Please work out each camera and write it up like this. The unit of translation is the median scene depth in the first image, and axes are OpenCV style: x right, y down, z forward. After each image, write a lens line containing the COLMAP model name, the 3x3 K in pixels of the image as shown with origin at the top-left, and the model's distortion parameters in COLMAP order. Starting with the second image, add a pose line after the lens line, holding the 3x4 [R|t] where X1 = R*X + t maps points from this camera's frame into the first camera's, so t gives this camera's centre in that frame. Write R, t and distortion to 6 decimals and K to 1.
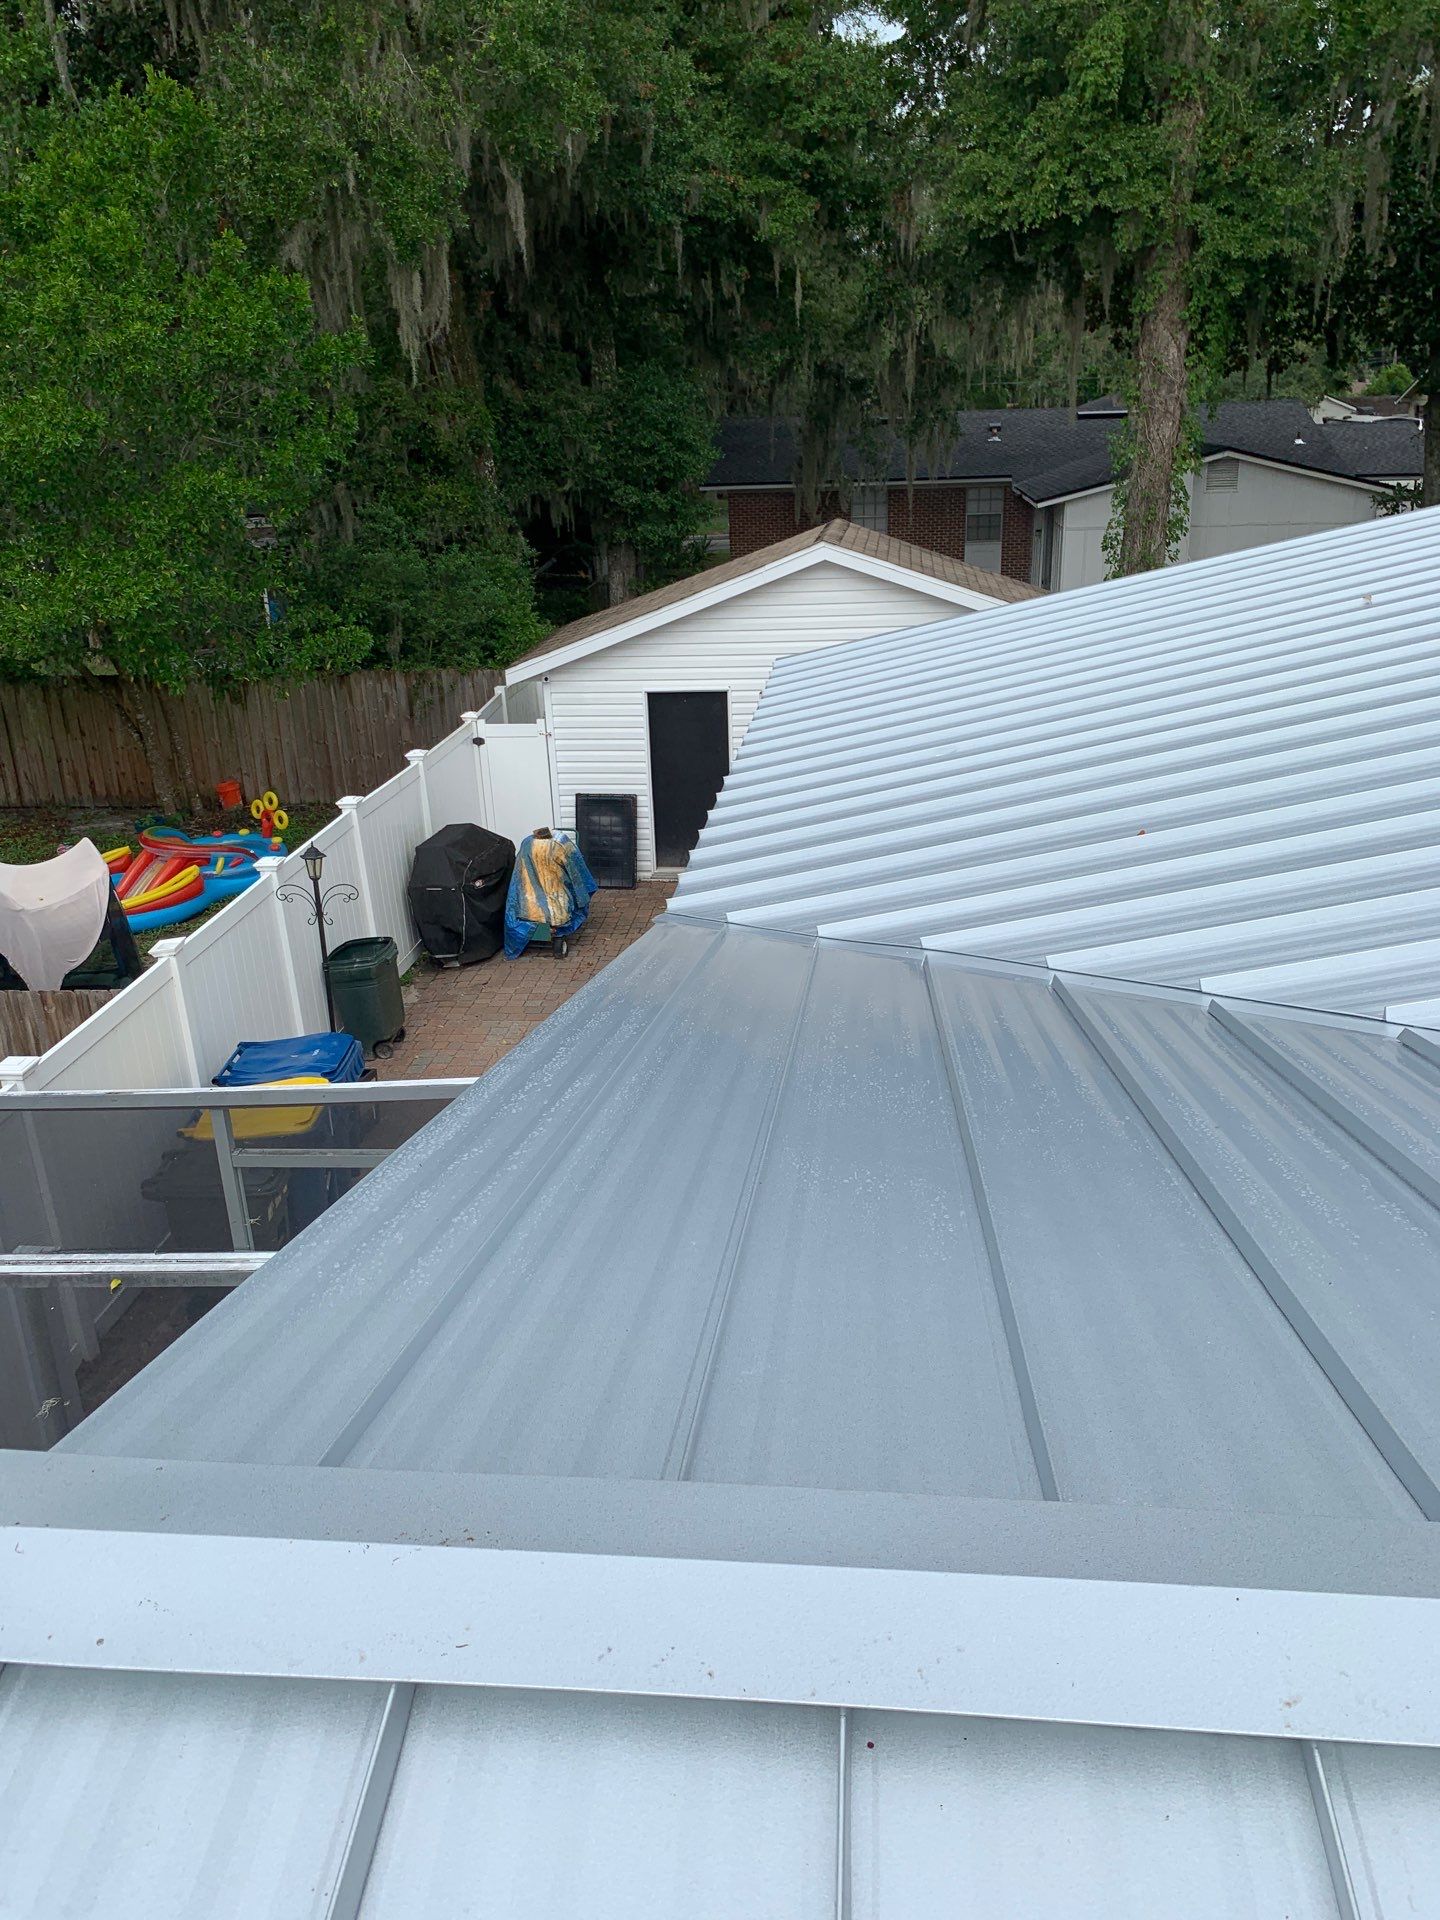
lens RADIAL K [[1488.0, 0, 731.7], [0, 1488.0, 966.3], [0, 0, 1]] dist [0.004502, 0.005900]
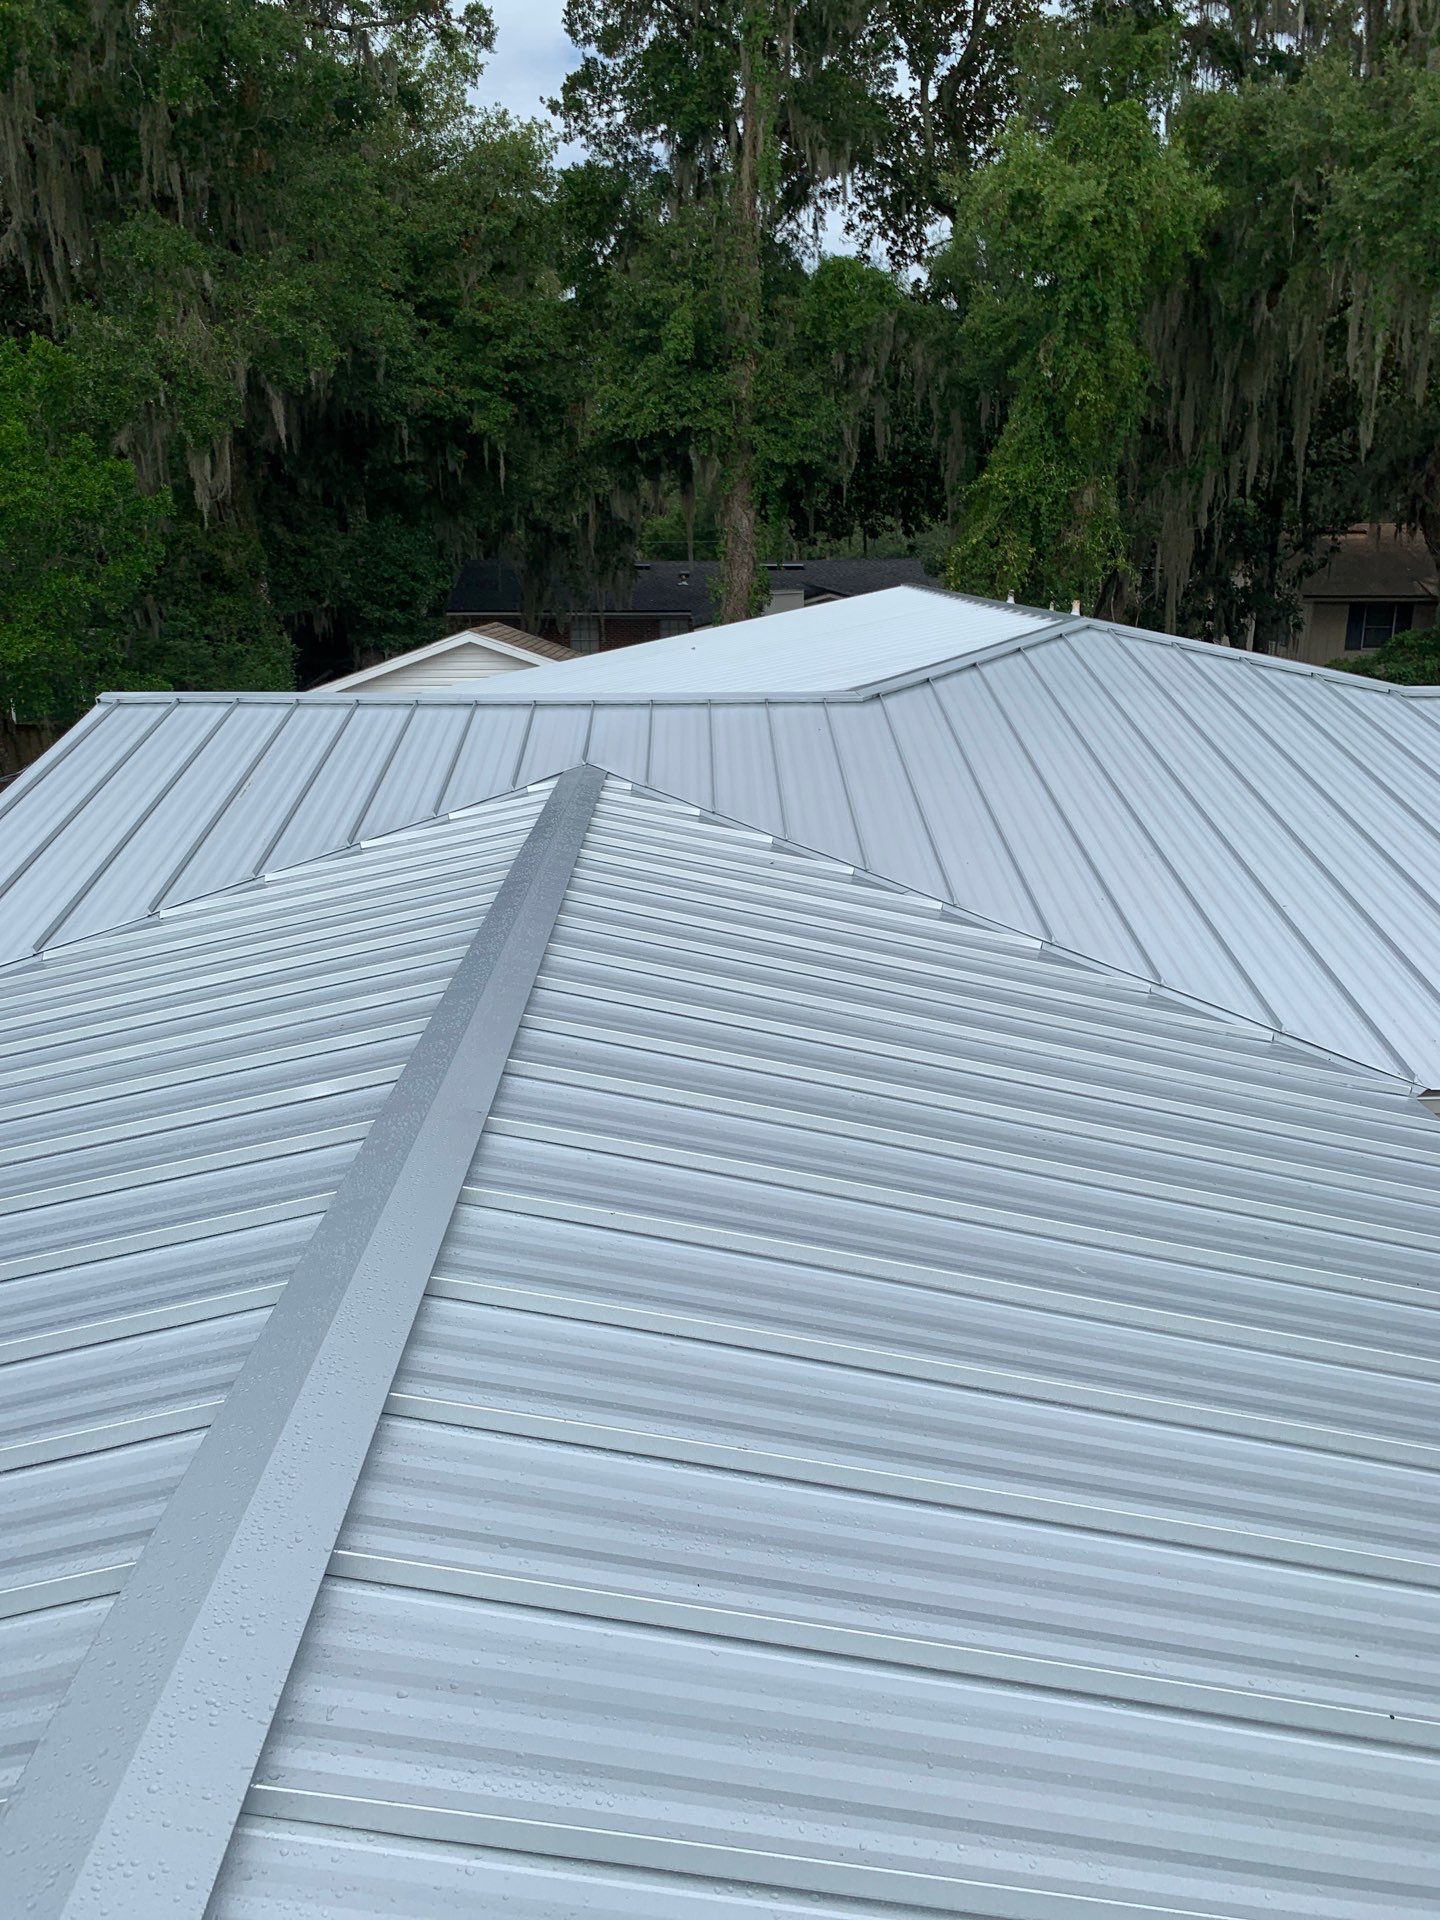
lens RADIAL K [[1462.5, 0, 743.2], [0, 1462.5, 951.0], [0, 0, 1]] dist [0.003218, 0.002461]
pose [[0.990428, -0.011600, 0.137542, 0.092015], [0.024836, 0.995176, -0.094911, 0.146876], [-0.135778, 0.097419, 0.985938, -0.382166]]
